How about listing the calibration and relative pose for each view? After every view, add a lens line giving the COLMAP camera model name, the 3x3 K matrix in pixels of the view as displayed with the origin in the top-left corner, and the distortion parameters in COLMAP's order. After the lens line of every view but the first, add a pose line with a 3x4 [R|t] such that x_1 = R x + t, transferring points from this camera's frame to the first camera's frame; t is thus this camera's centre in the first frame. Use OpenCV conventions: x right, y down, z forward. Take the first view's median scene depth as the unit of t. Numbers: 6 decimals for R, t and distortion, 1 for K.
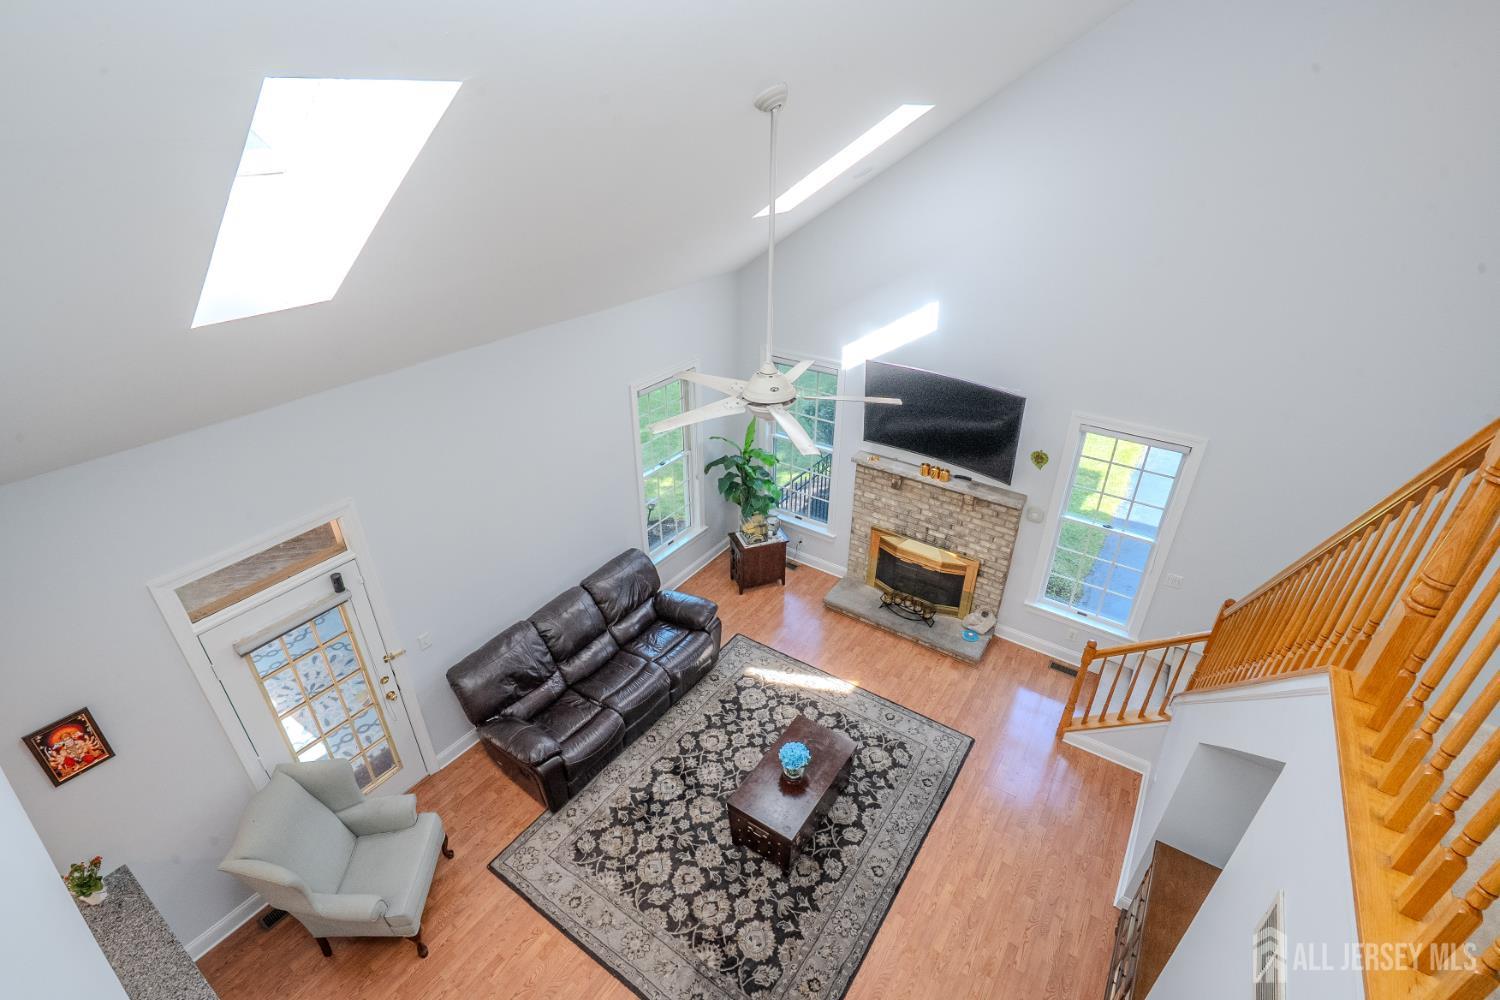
lens RADIAL K [[687.8, 0, 750.0], [0, 687.8, 500.0], [0, 0, 1]] dist [-0.049447, 0.017944]
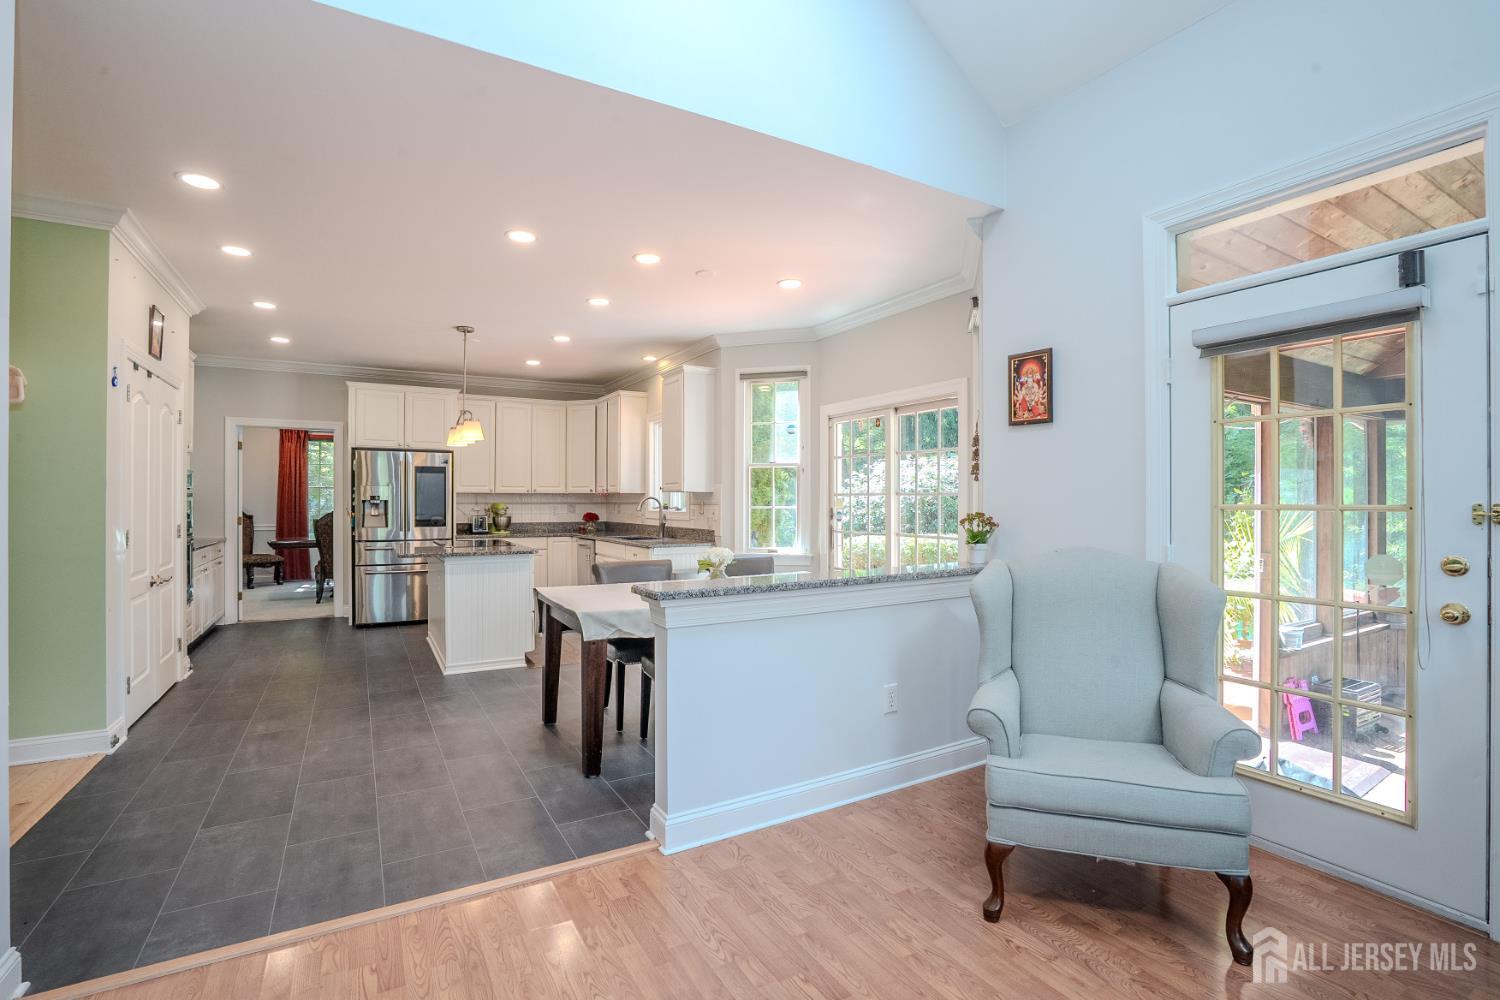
lens RADIAL K [[687.8, 0, 750.0], [0, 687.8, 500.0], [0, 0, 1]] dist [-0.049447, 0.017944]
pose [[-0.437062, -0.006429, -0.899408, 0.032089], [-0.441071, 0.873013, 0.208096, 0.319095], [0.783858, 0.487654, -0.384397, 0.747545]]
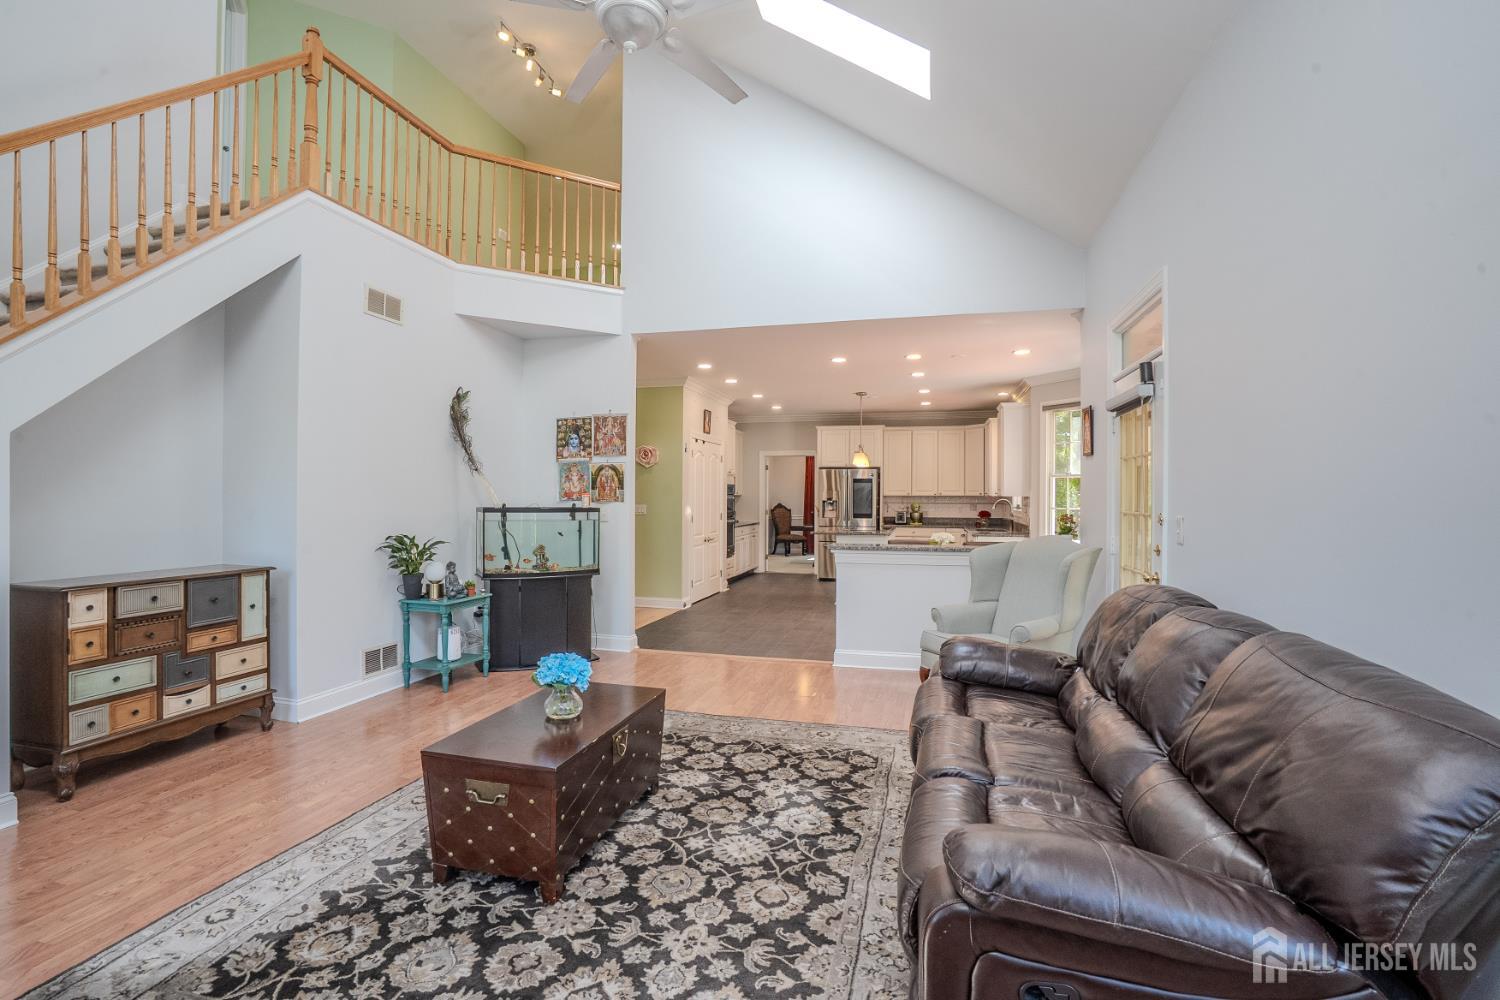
lens RADIAL K [[687.8, 0, 750.0], [0, 687.8, 500.0], [0, 0, 1]] dist [-0.049447, 0.017944]
pose [[-0.942317, -0.008599, -0.334610, 0.104141], [-0.172382, 0.869373, 0.463115, -0.036953], [0.286919, 0.494082, -0.820707, 1.357160]]
